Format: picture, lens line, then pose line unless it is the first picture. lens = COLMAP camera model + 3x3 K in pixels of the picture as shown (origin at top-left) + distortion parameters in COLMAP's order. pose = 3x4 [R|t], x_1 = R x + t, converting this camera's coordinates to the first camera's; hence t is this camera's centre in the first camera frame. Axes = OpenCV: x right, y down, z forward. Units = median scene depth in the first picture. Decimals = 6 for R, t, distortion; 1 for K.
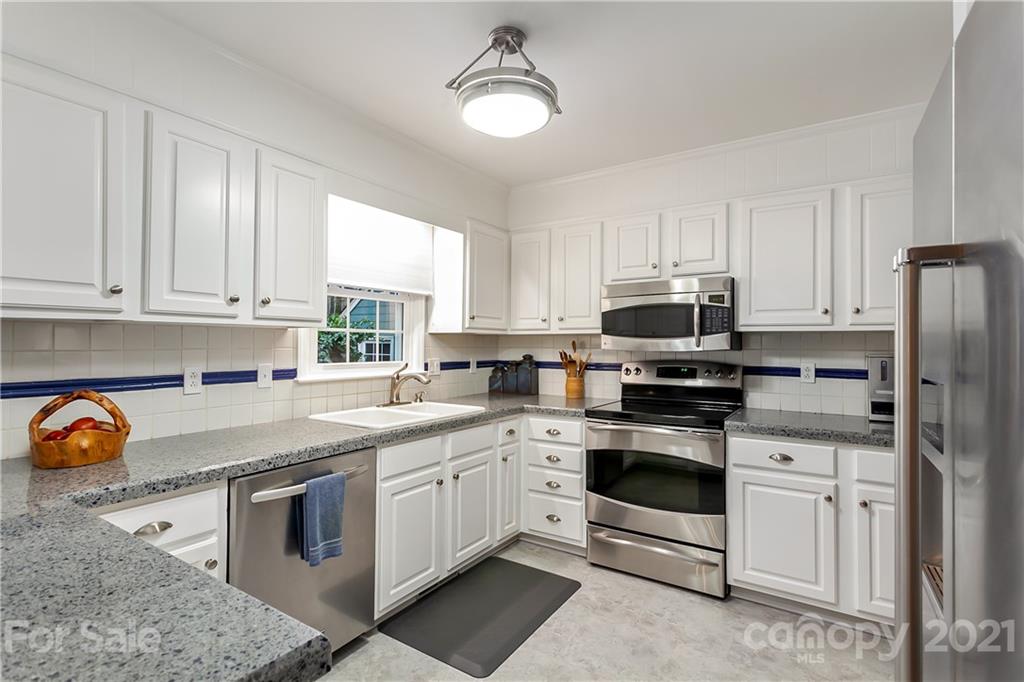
lens RADIAL K [[488.1, 0, 512.0], [0, 488.1, 341.0], [0, 0, 1]] dist [0.000248, 0.000130]
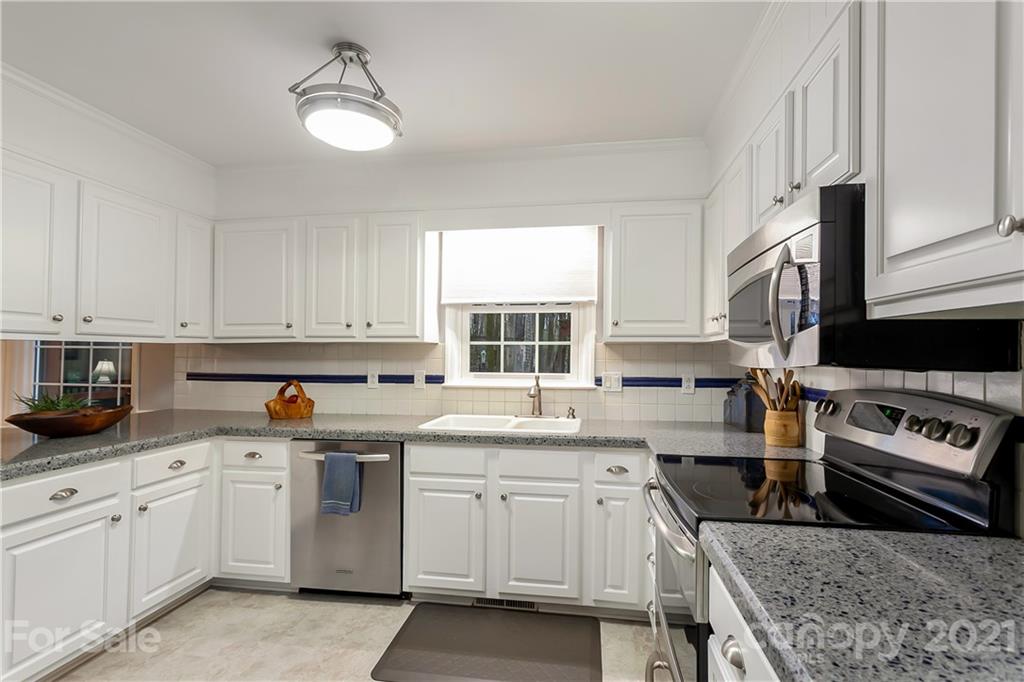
lens RADIAL K [[491.1, 0, 511.9], [0, 491.1, 358.7], [0, 0, 1]] dist [-0.001459, -0.000044]
pose [[0.410059, 0.000203, -0.912059, 0.662613], [0.003670, 0.999992, 0.001872, 0.010688], [0.912052, -0.004115, 0.410055, 0.558035]]
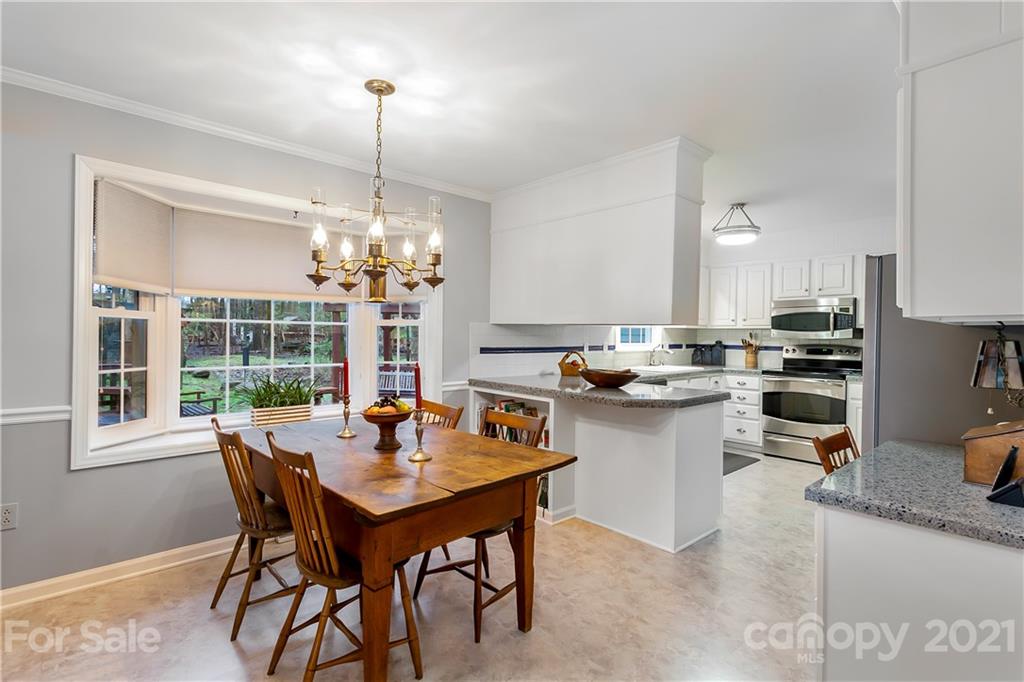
lens RADIAL K [[488.1, 0, 512.0], [0, 488.1, 341.0], [0, 0, 1]] dist [0.000248, 0.000130]
pose [[0.966687, 0.009971, -0.255767, -0.288089], [-0.004194, 0.999724, 0.023122, -0.007840], [0.255927, -0.021279, 0.966462, -0.999040]]
